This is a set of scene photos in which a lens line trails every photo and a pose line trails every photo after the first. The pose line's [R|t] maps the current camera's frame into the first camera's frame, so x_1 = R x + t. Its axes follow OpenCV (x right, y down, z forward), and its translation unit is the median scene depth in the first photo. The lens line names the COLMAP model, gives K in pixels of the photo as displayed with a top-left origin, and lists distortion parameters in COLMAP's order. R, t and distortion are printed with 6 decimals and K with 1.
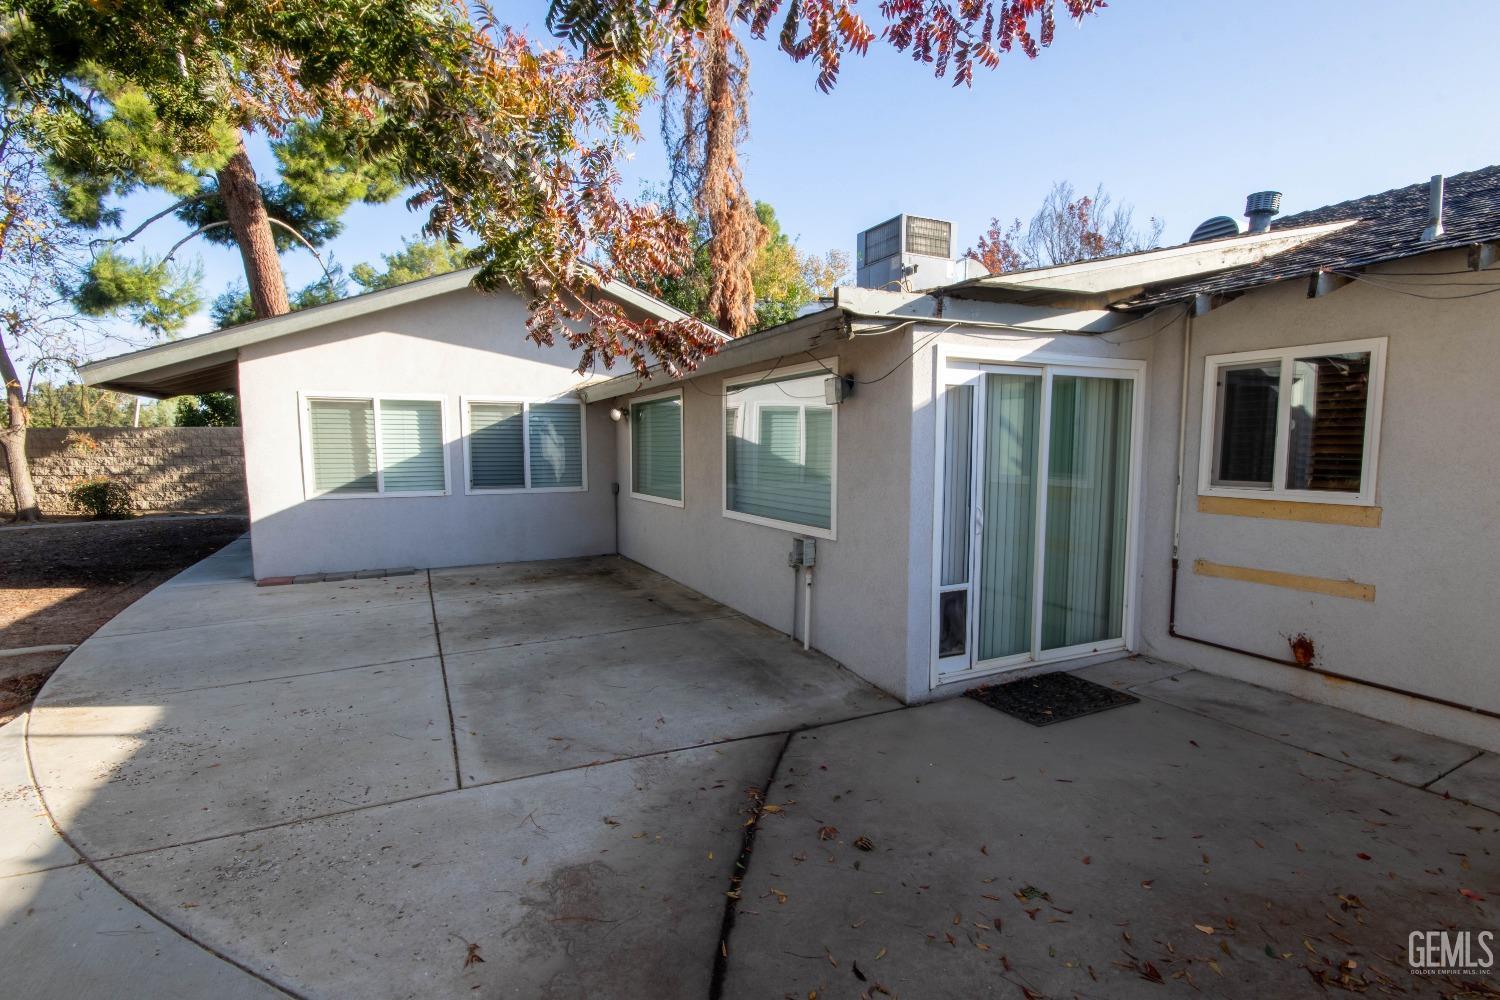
lens RADIAL K [[698.0, 0, 734.2], [0, 698.0, 513.8], [0, 0, 1]] dist [0.007991, -0.008357]
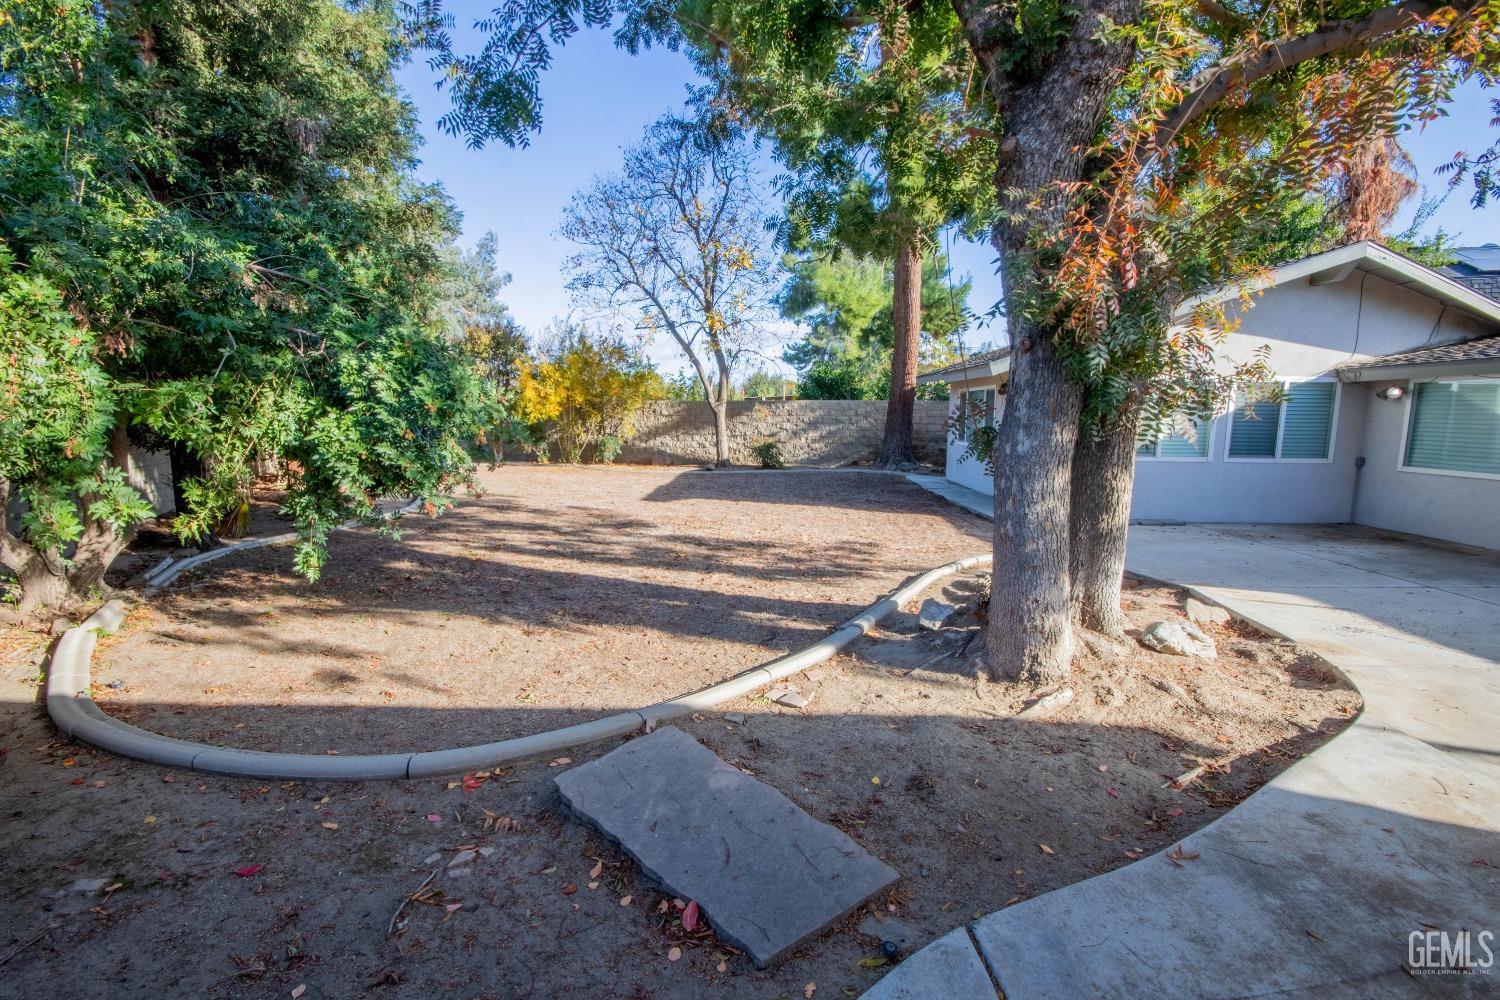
lens RADIAL K [[698.0, 0, 734.2], [0, 698.0, 513.8], [0, 0, 1]] dist [0.007991, -0.008357]
pose [[0.884766, 0.075261, -0.459919, -1.167125], [-0.055868, 0.996886, 0.055655, 0.082839], [0.462675, -0.023547, 0.886215, -0.869469]]
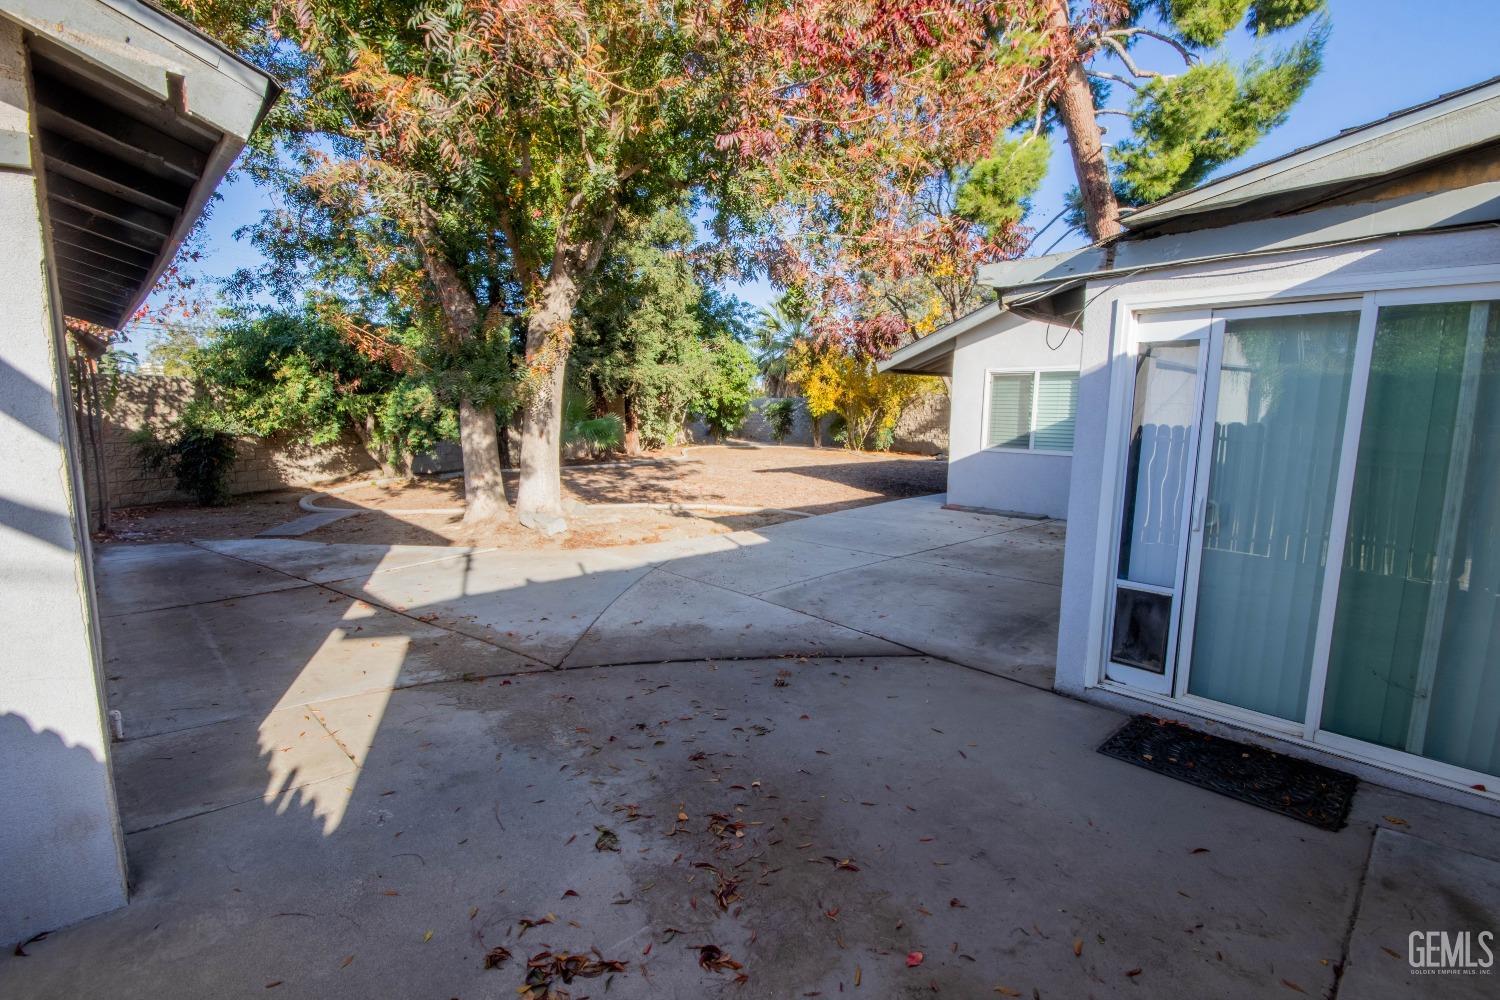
lens RADIAL K [[698.0, 0, 734.2], [0, 698.0, 513.8], [0, 0, 1]] dist [0.007991, -0.008357]
pose [[0.293653, 0.149686, -0.944120, 0.996274], [-0.102516, 0.986899, 0.124583, -0.036419], [0.950399, 0.060203, 0.305151, 0.290167]]
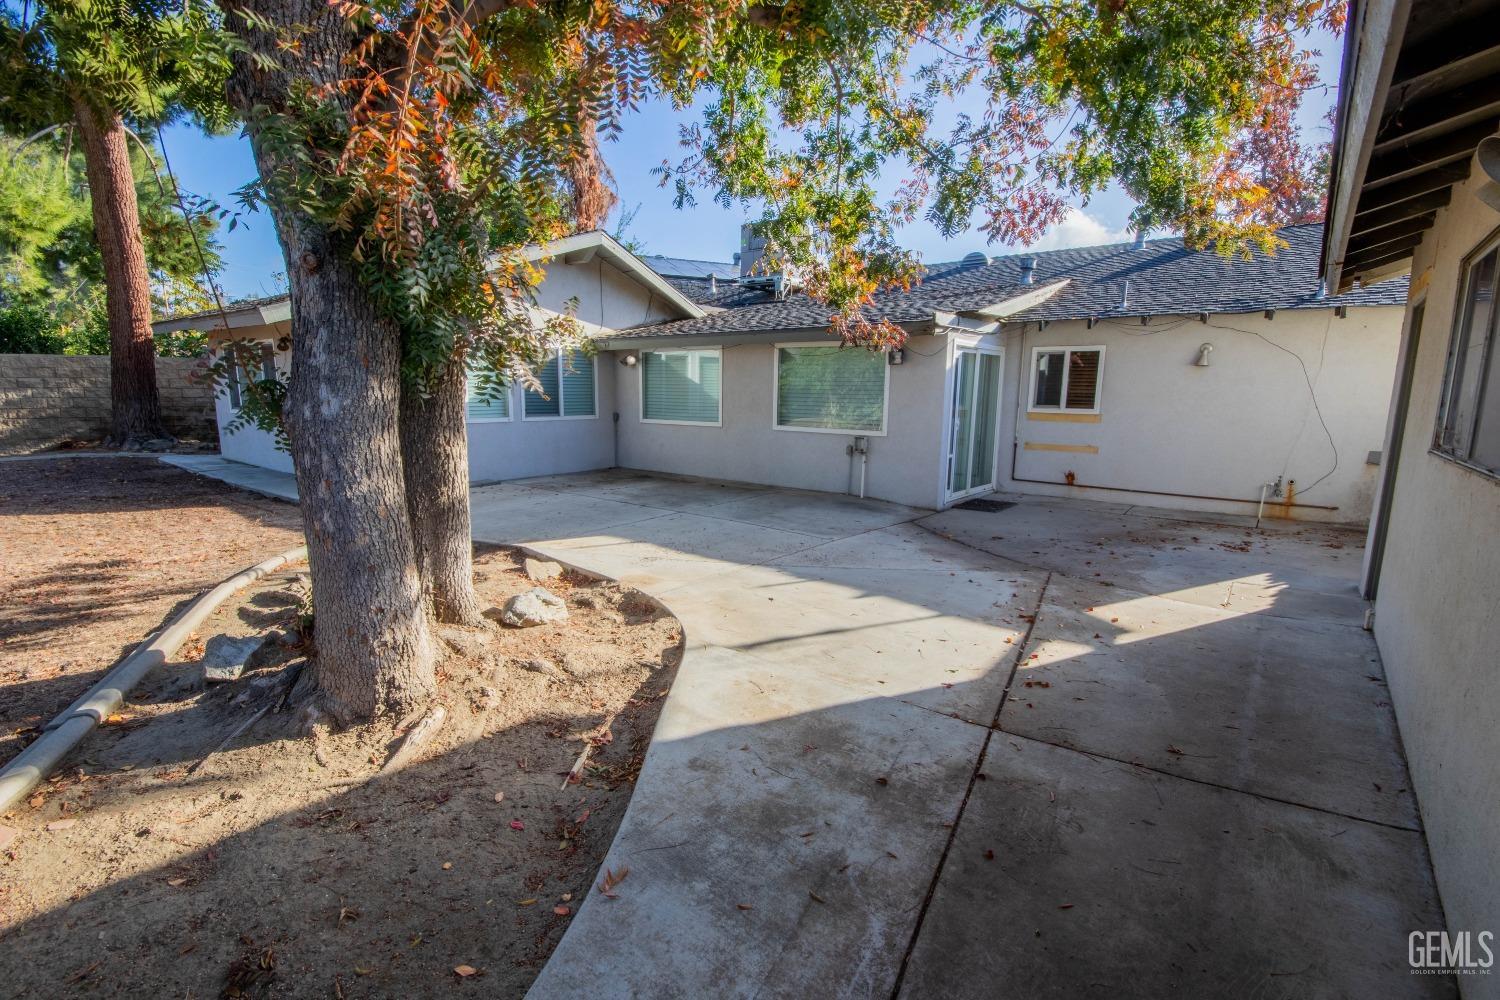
lens RADIAL K [[698.0, 0, 734.2], [0, 698.0, 513.8], [0, 0, 1]] dist [0.007991, -0.008357]
pose [[0.904382, -0.062519, 0.422120, -1.200528], [0.027378, 0.995672, 0.088809, 0.077086], [-0.425845, -0.068761, 0.902180, -0.641273]]
